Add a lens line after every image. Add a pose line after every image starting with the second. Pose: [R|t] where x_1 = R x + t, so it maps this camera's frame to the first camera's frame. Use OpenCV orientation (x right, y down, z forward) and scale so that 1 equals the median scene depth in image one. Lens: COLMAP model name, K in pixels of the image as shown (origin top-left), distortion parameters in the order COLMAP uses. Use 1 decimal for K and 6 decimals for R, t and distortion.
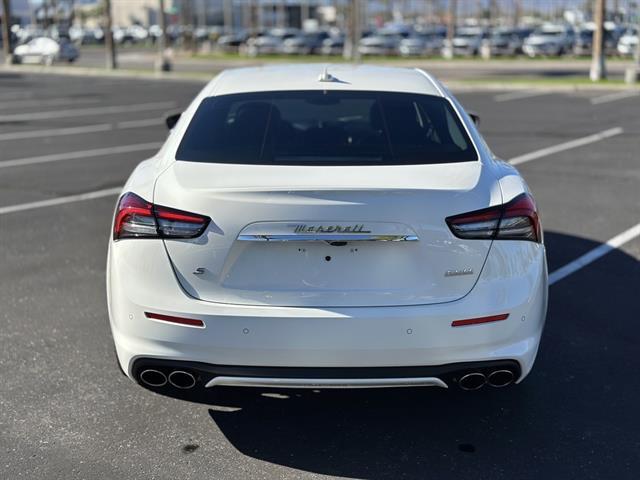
lens RADIAL K [[909.3, 0, 320.0], [0, 909.3, 240.0], [0, 0, 1]] dist [0.042260, 0.001730]
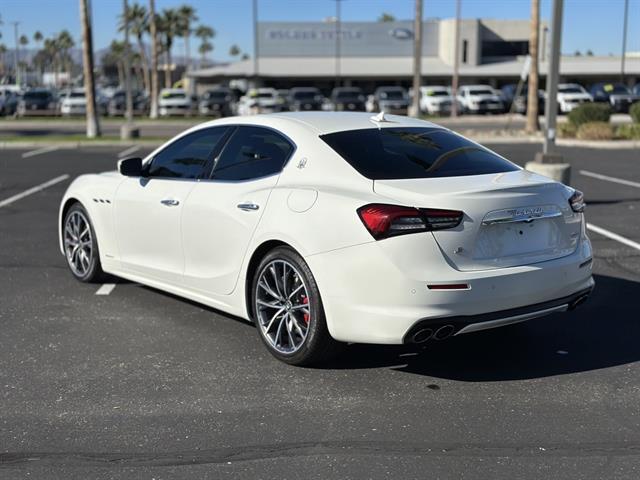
lens RADIAL K [[909.3, 0, 320.0], [0, 909.3, 240.0], [0, 0, 1]] dist [0.042260, 0.001730]
pose [[0.779188, -0.092064, 0.619992, -1.152915], [0.133213, 0.990880, -0.020281, 0.017963], [-0.612470, 0.098394, 0.784346, 0.019642]]
